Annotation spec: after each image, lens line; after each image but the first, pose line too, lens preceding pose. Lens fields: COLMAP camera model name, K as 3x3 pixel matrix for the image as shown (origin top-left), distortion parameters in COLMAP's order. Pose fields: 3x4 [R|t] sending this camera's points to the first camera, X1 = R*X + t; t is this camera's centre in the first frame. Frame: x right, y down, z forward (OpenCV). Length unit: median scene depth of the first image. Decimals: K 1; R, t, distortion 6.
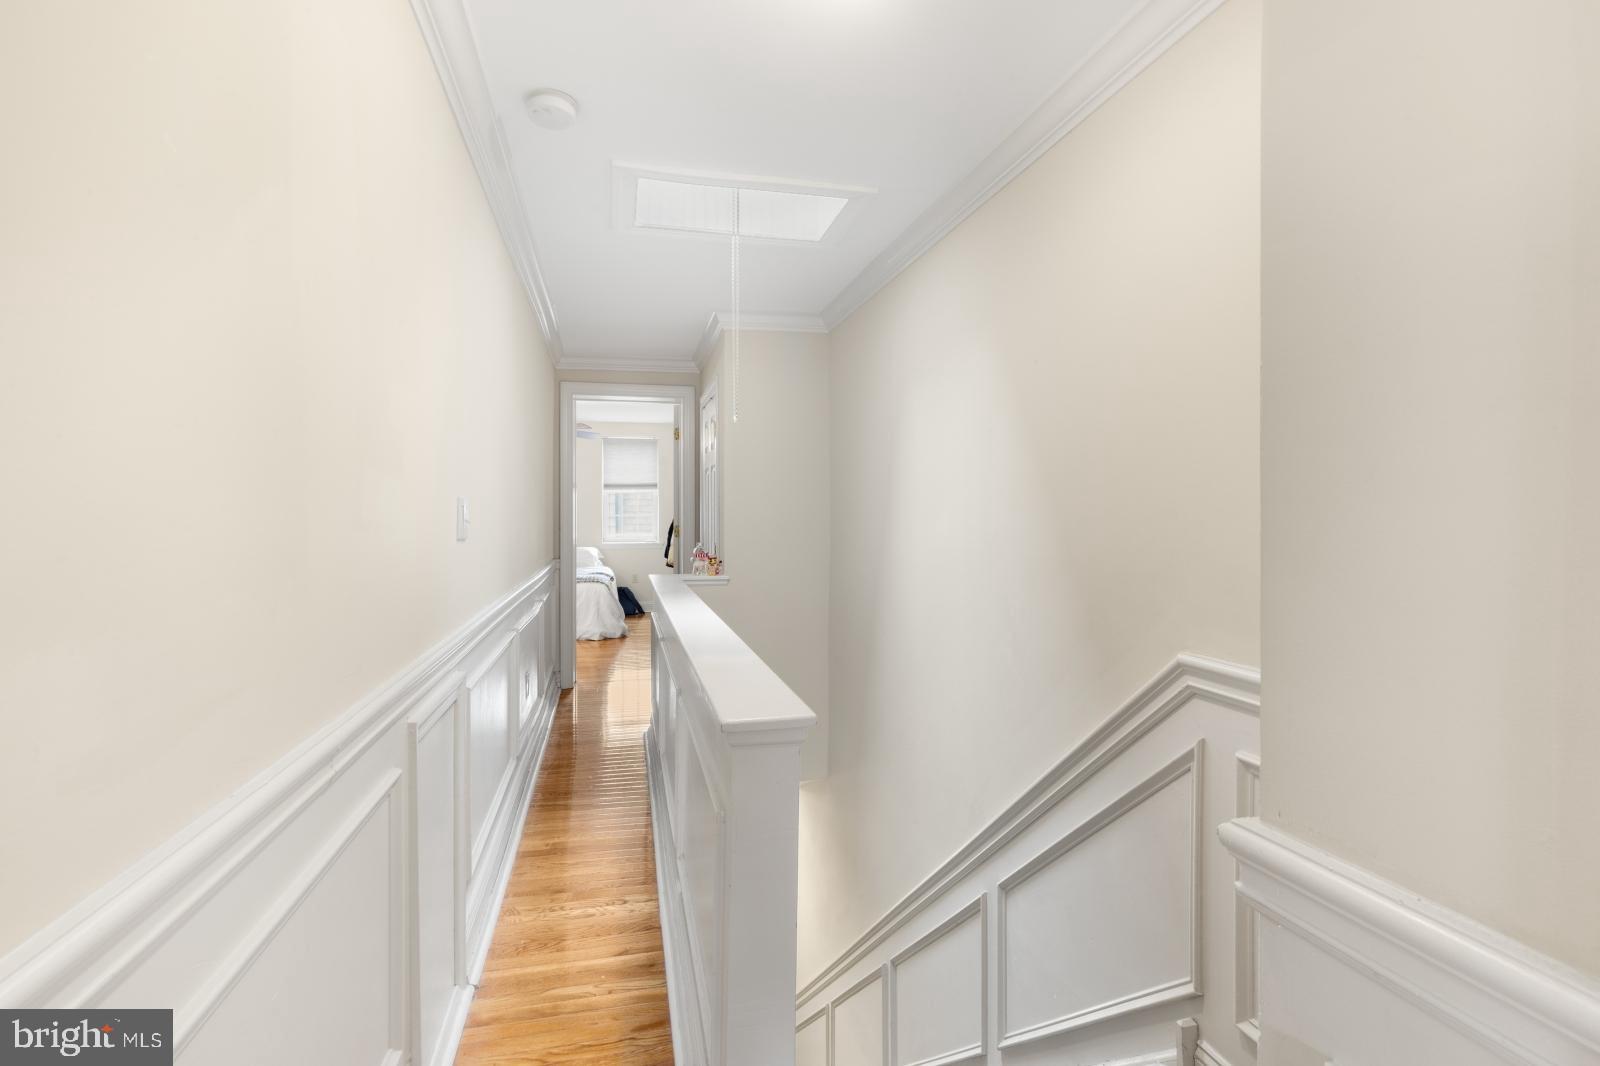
lens RADIAL K [[742.9, 0, 793.2], [0, 742.9, 522.7], [0, 0, 1]] dist [0.003640, 0.000312]
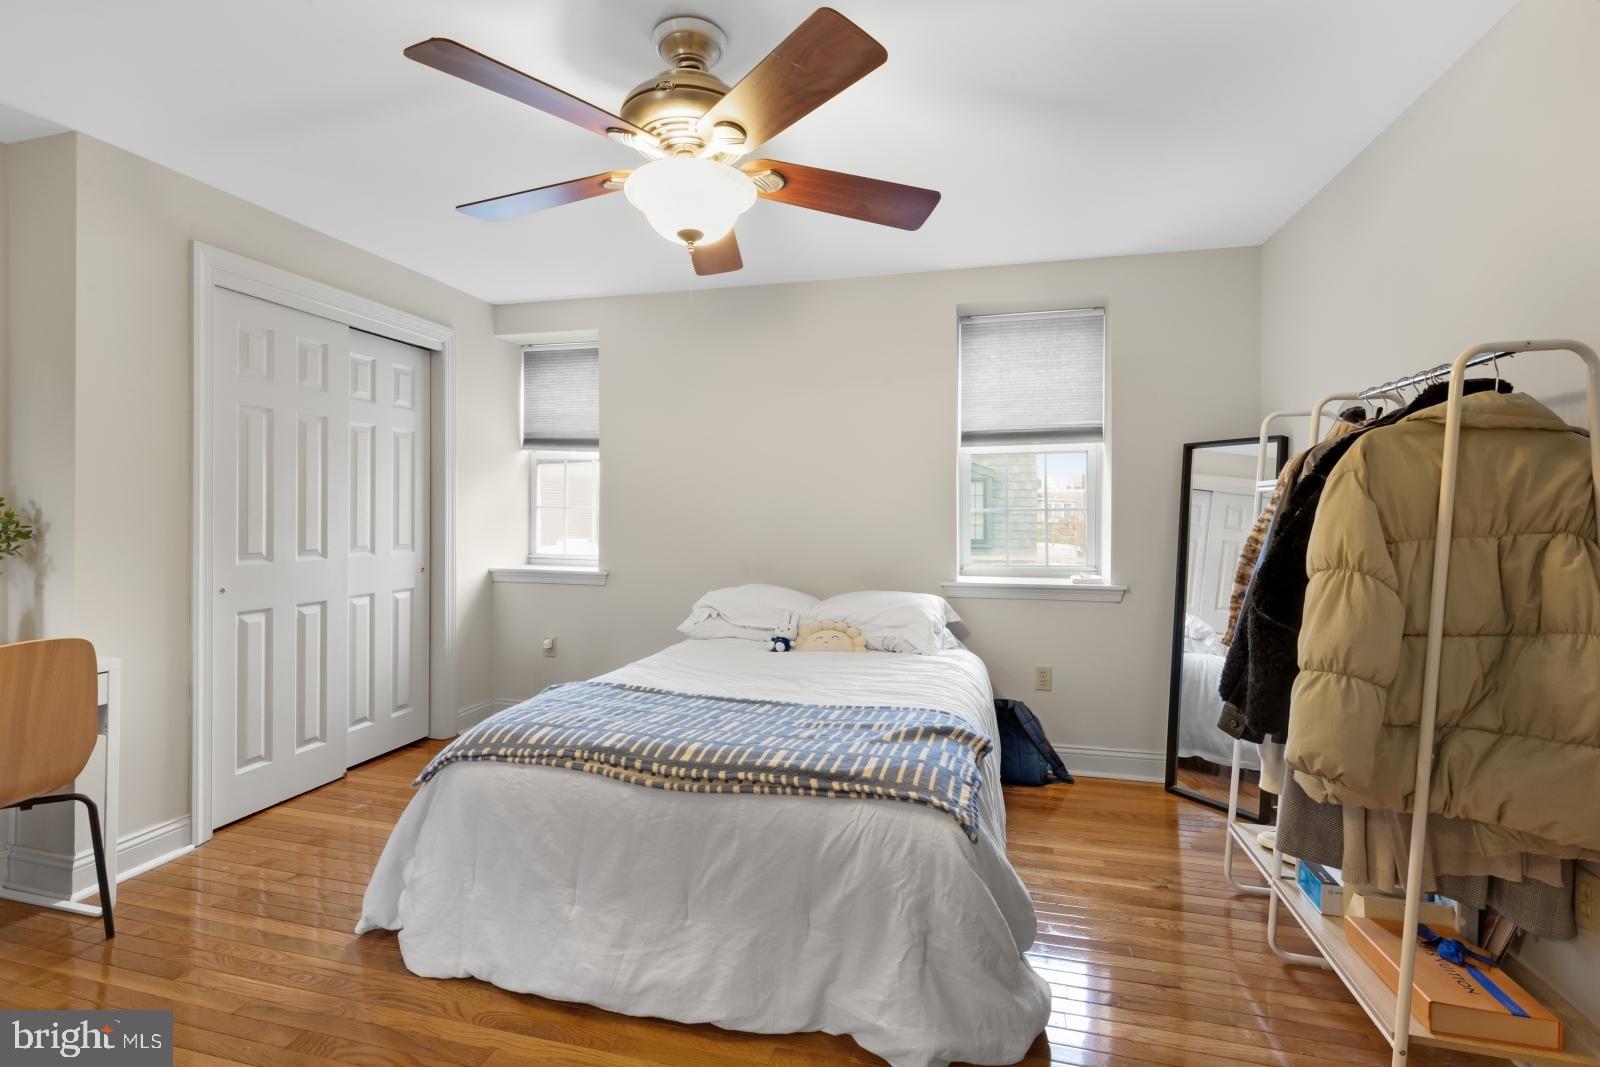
lens RADIAL K [[742.9, 0, 790.3], [0, 742.9, 527.2], [0, 0, 1]] dist [0.003640, 0.000312]
pose [[0.886023, 0.005956, -0.463604, -0.154136], [-0.004364, 0.999980, 0.004506, -0.002370], [0.463621, -0.001970, 0.886031, 0.617383]]
